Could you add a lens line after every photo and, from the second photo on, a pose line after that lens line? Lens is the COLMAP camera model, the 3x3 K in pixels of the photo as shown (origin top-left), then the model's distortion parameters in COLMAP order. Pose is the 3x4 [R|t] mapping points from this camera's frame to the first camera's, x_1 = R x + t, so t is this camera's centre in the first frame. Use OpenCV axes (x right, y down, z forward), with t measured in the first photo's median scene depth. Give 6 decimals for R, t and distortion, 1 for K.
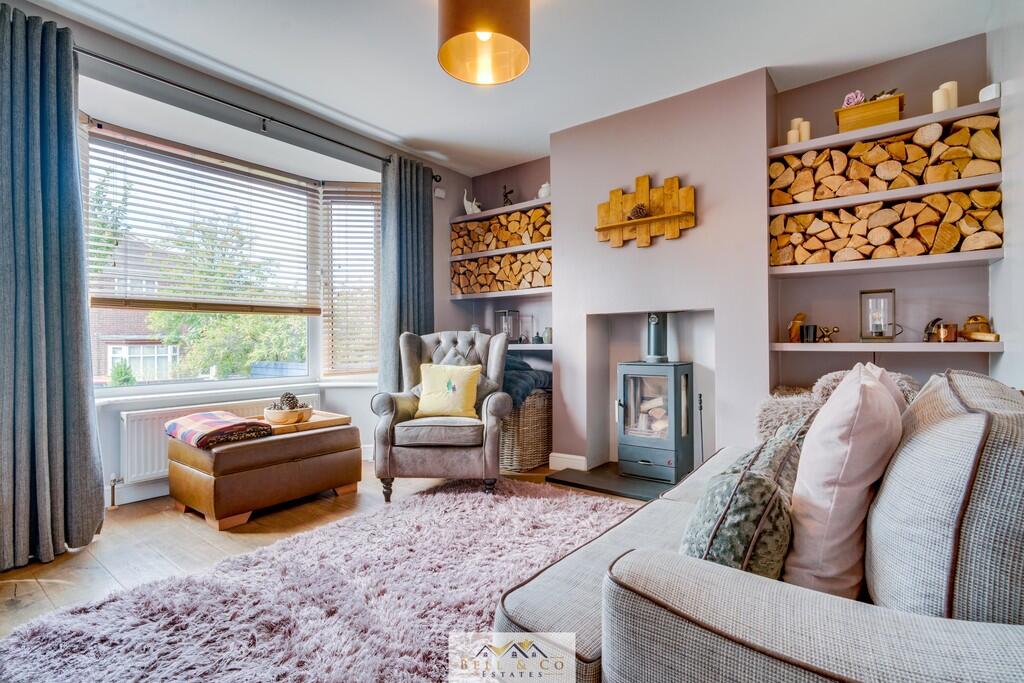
lens RADIAL K [[490.8, 0, 515.2], [0, 490.8, 339.5], [0, 0, 1]] dist [-0.001428, 0.000063]
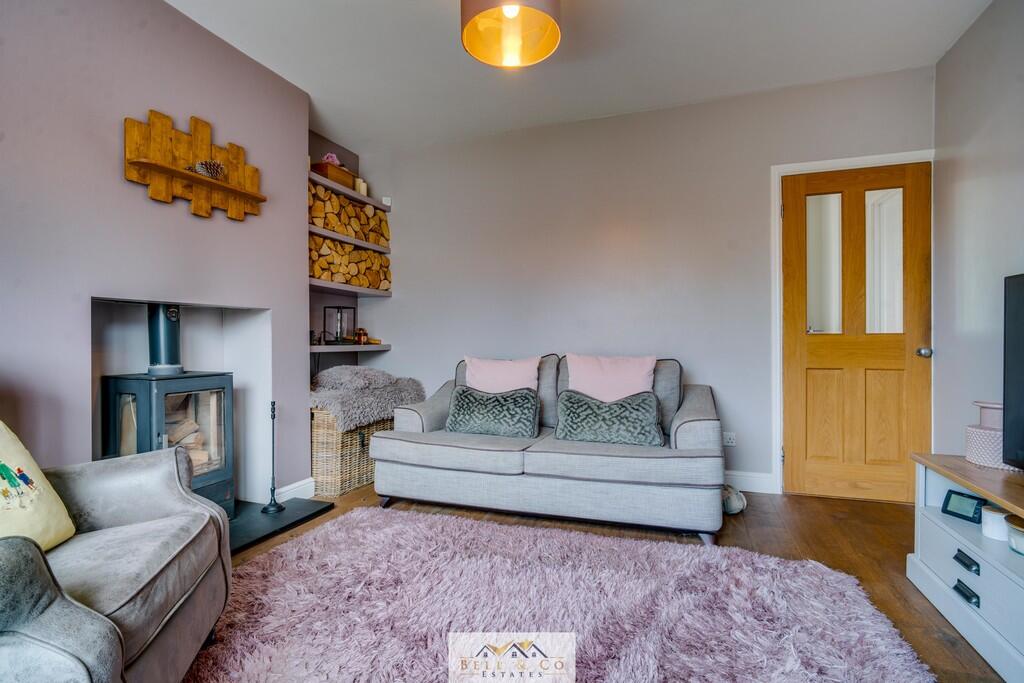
lens RADIAL K [[490.8, 0, 515.2], [0, 490.8, 339.5], [0, 0, 1]] dist [-0.001428, 0.000063]
pose [[-0.306079, 0.009761, 0.951956, -0.712316], [0.003473, 0.999952, -0.009137, 0.005581], [-0.952000, 0.000510, -0.306098, 0.953305]]
